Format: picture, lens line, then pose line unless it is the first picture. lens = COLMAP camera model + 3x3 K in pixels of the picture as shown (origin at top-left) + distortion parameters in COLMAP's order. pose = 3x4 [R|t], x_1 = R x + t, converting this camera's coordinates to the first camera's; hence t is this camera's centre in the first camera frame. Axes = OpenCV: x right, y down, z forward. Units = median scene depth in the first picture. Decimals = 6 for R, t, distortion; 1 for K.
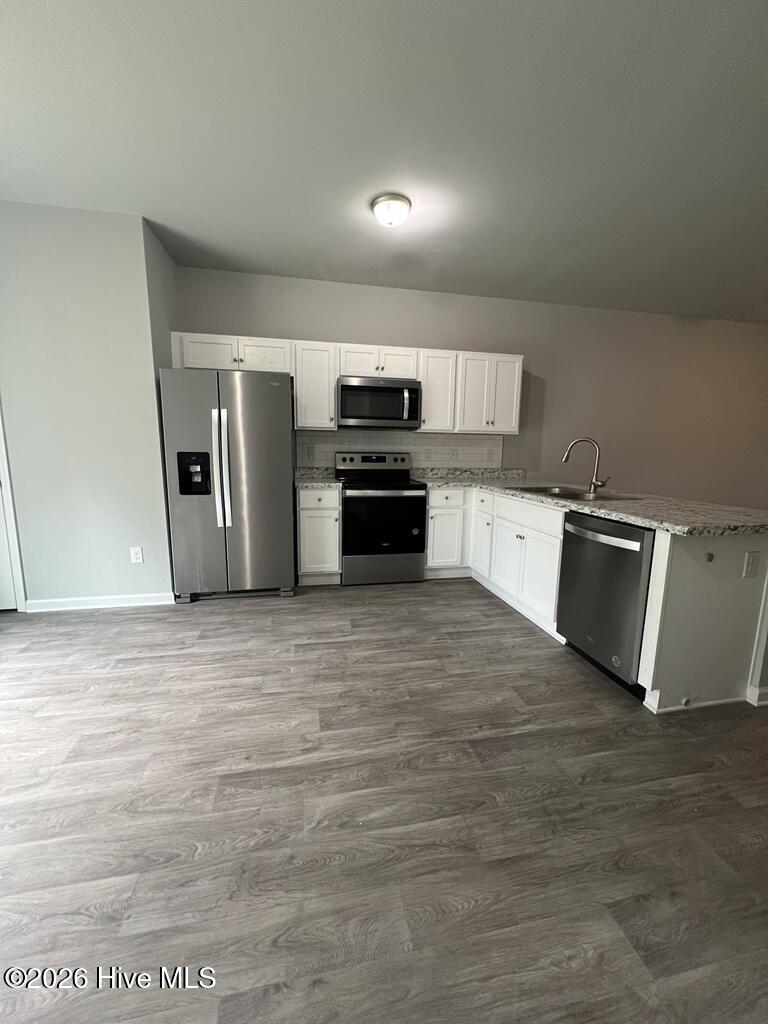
lens RADIAL K [[408.0, 0, 385.5], [0, 408.0, 515.1], [0, 0, 1]] dist [-0.002322, 0.000404]
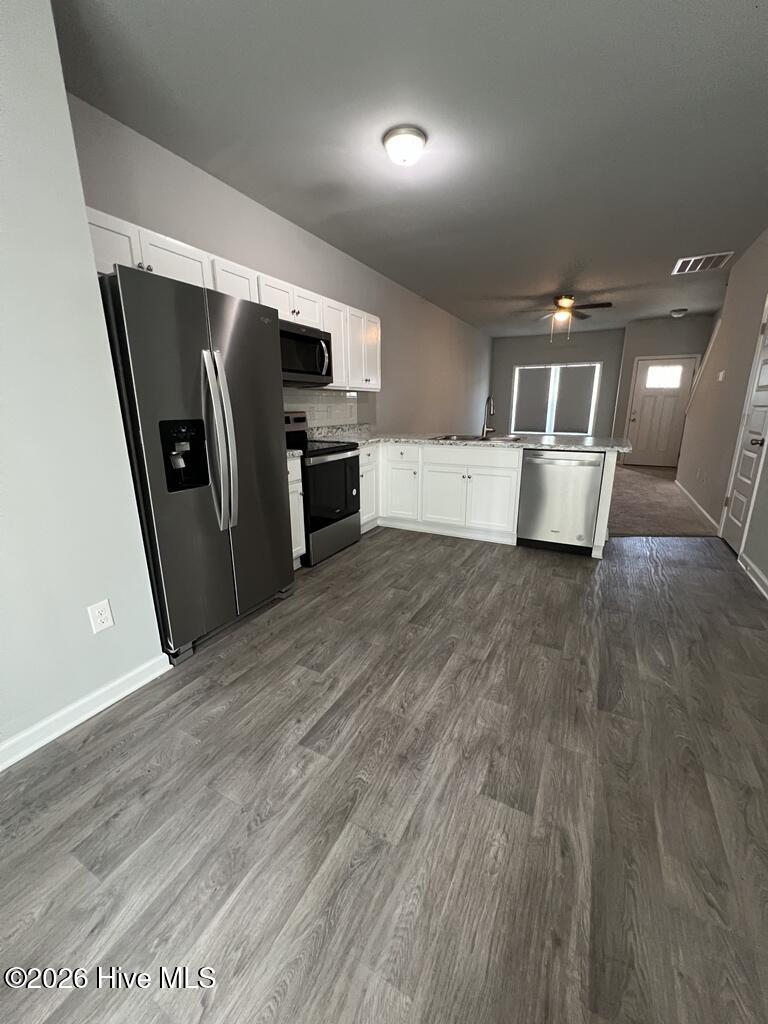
lens RADIAL K [[408.0, 0, 381.4], [0, 408.0, 513.5], [0, 0, 1]] dist [-0.002322, 0.000404]
pose [[0.639959, -0.214746, 0.737792, -0.890881], [0.139197, 0.976668, 0.163535, -0.087440], [-0.755696, -0.001957, 0.654920, 0.430468]]
